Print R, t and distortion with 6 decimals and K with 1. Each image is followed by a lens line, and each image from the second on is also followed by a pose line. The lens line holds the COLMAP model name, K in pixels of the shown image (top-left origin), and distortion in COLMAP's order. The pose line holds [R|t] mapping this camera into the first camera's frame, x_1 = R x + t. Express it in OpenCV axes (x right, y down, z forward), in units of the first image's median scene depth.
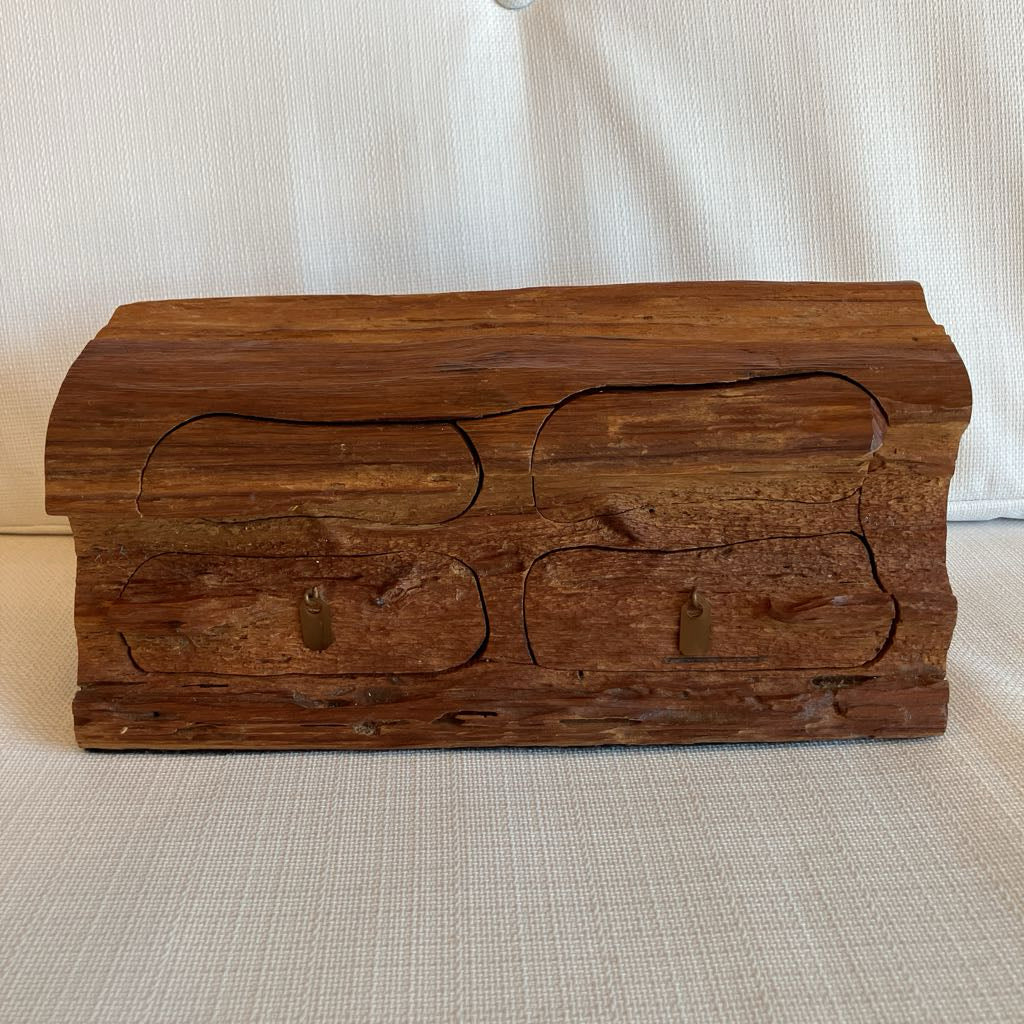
lens RADIAL K [[1128.1, 0, 513.6], [0, 1128.1, 510.9], [0, 0, 1]] dist [0.001779, 0.000000]
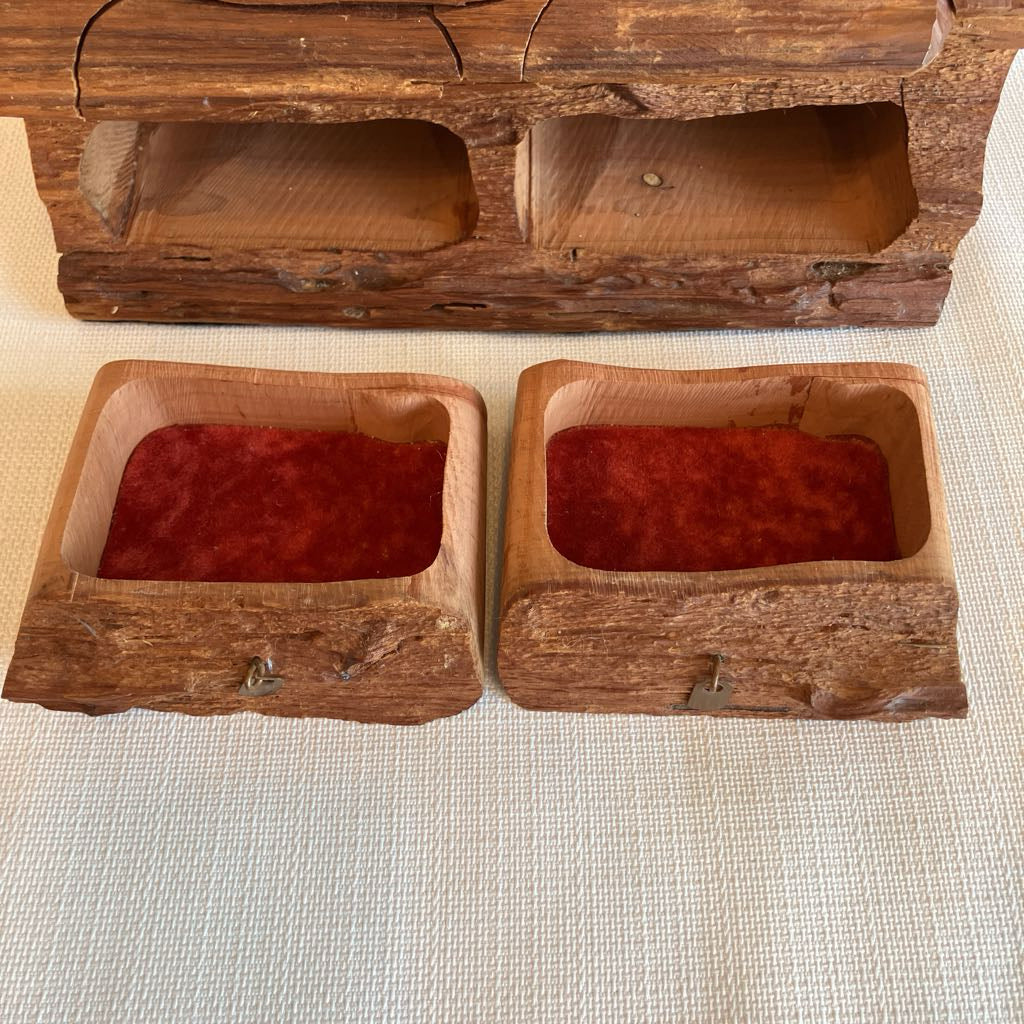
lens RADIAL K [[1128.1, 0, 518.4], [0, 1128.1, 513.3], [0, 0, 1]] dist [0.001779, 0.000000]
pose [[0.999725, 0.023015, -0.004395, 0.021253], [-0.014988, 0.772335, 0.635039, -0.297223], [0.018010, -0.634798, 0.772468, 0.112755]]
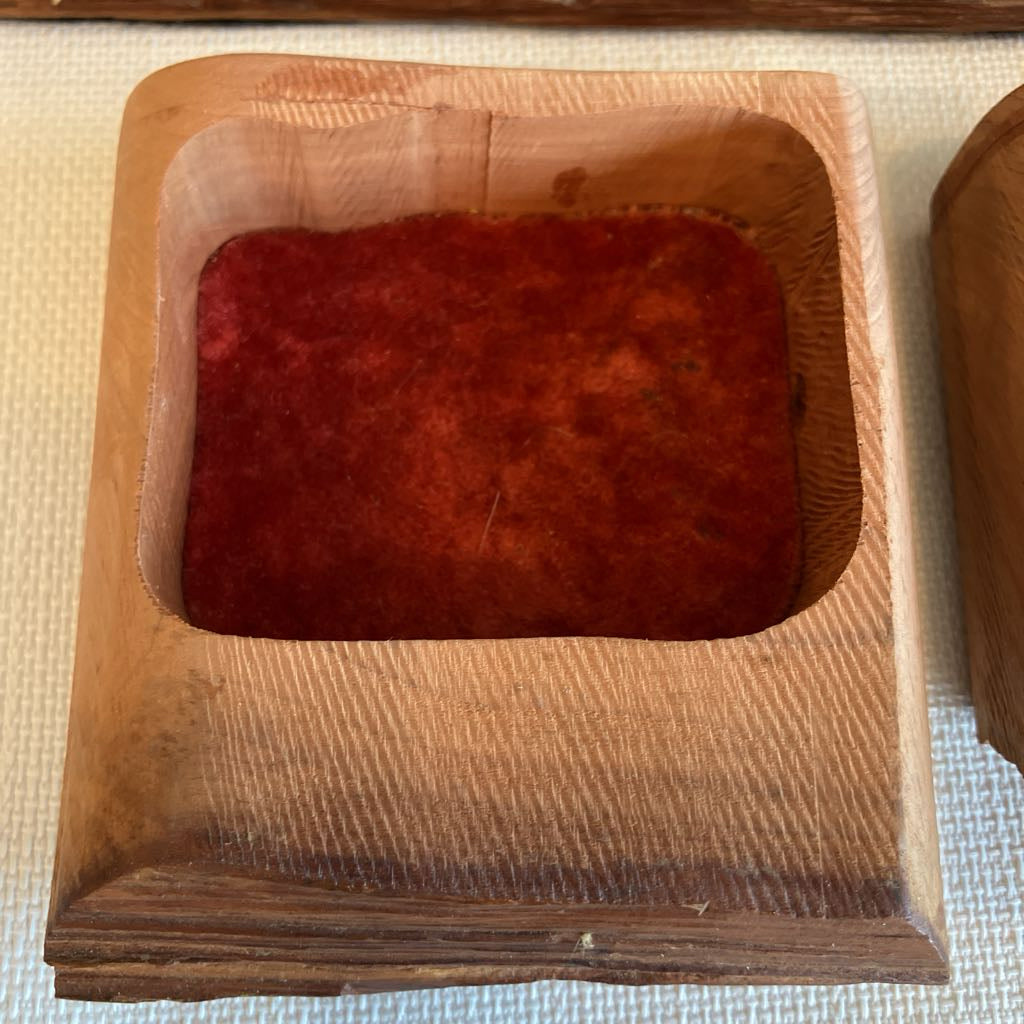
lens RADIAL K [[1128.1, 0, 515.8], [0, 1128.1, 514.0], [0, 0, 1]] dist [0.001779, 0.000000]
pose [[0.999643, 0.007745, 0.025573, -0.157110], [-0.025269, 0.585127, 0.810548, -0.061795], [-0.008685, -0.810904, 0.585114, 0.526362]]
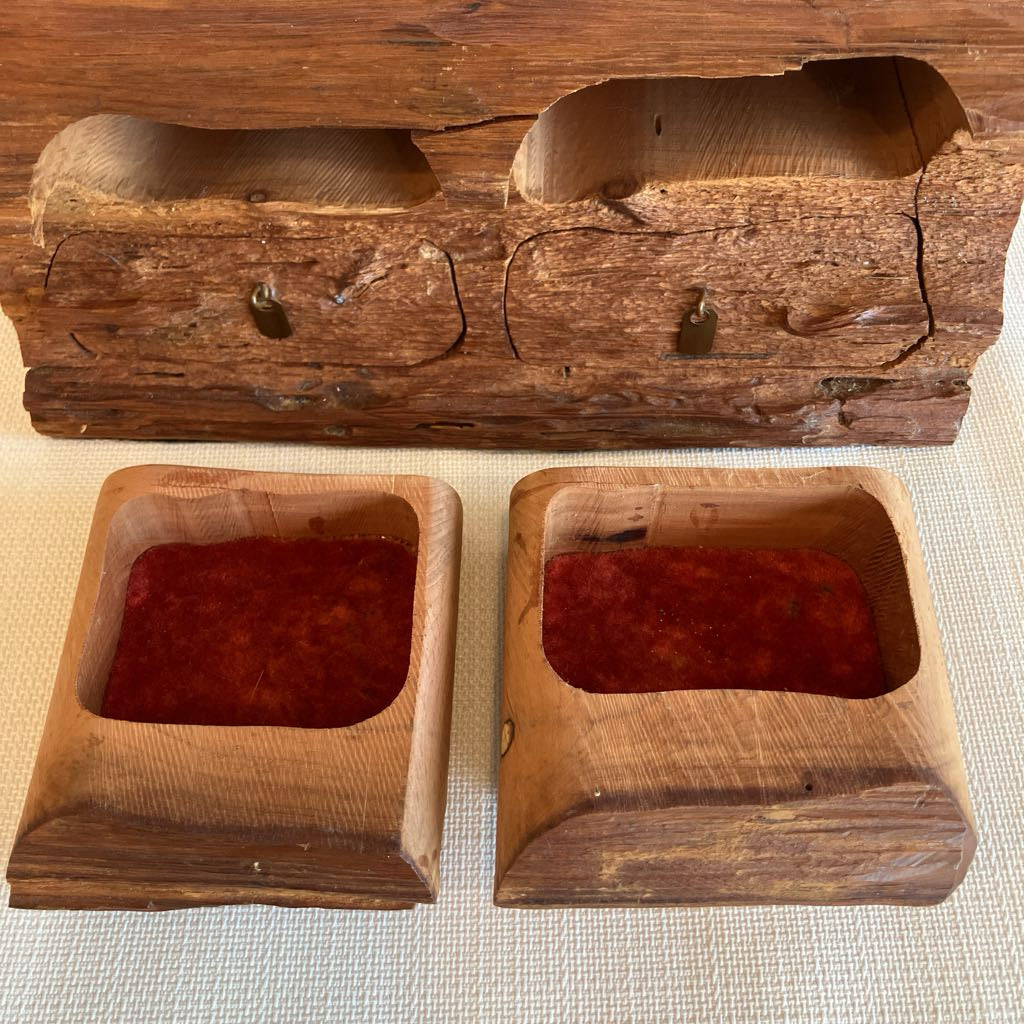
lens RADIAL K [[1128.1, 0, 515.4], [0, 1128.1, 510.5], [0, 0, 1]] dist [0.001779, 0.000000]
pose [[0.999464, 0.024793, -0.021383, 0.039930], [-0.006410, 0.788637, 0.614825, -0.326287], [0.032107, -0.614359, 0.788373, 0.210784]]
